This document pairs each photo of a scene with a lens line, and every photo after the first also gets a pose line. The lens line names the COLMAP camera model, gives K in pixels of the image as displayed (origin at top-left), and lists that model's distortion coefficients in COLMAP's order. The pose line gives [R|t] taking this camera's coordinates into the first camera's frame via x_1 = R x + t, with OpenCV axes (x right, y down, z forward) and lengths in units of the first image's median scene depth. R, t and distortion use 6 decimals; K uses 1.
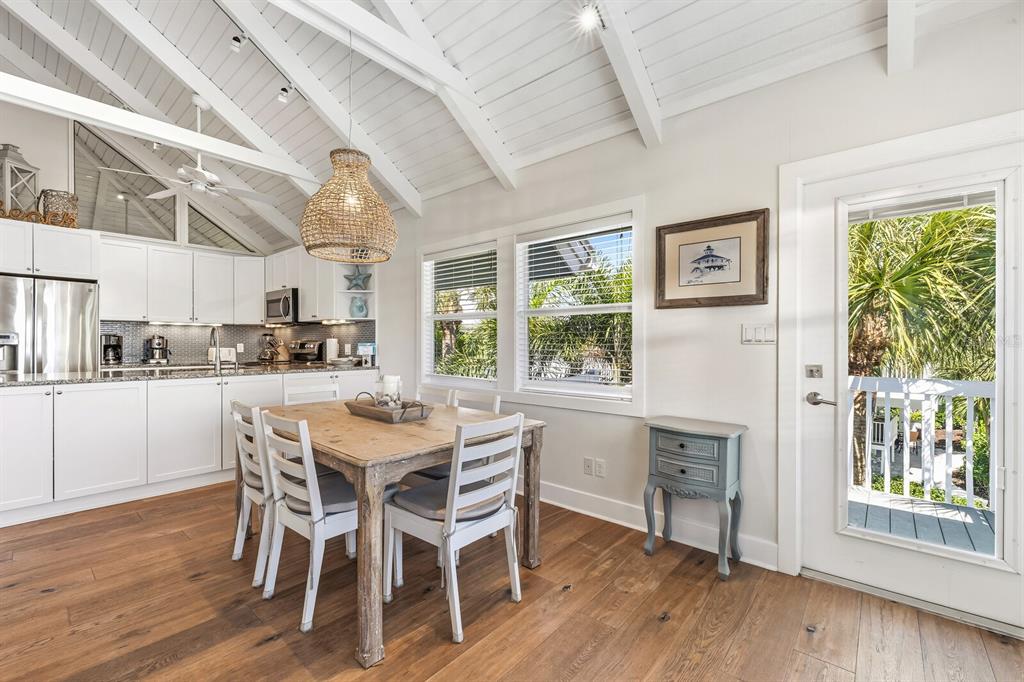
lens RADIAL K [[434.7, 0, 509.9], [0, 434.7, 345.0], [0, 0, 1]] dist [0.005054, 0.000246]
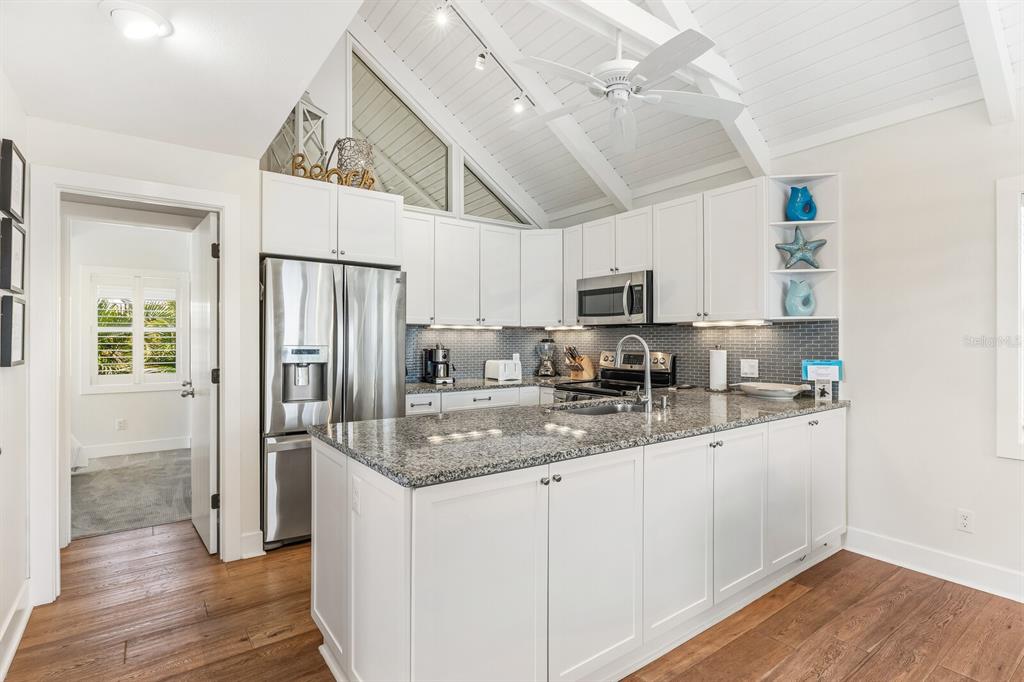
lens RADIAL K [[516.6, 0, 520.2], [0, 516.6, 342.9], [0, 0, 1]] dist [-0.001968, -0.000756]
pose [[0.976152, 0.000587, -0.217087, -0.559752], [-0.000157, 0.999998, 0.001997, -0.028362], [0.217088, -0.001915, 0.976150, 0.241113]]
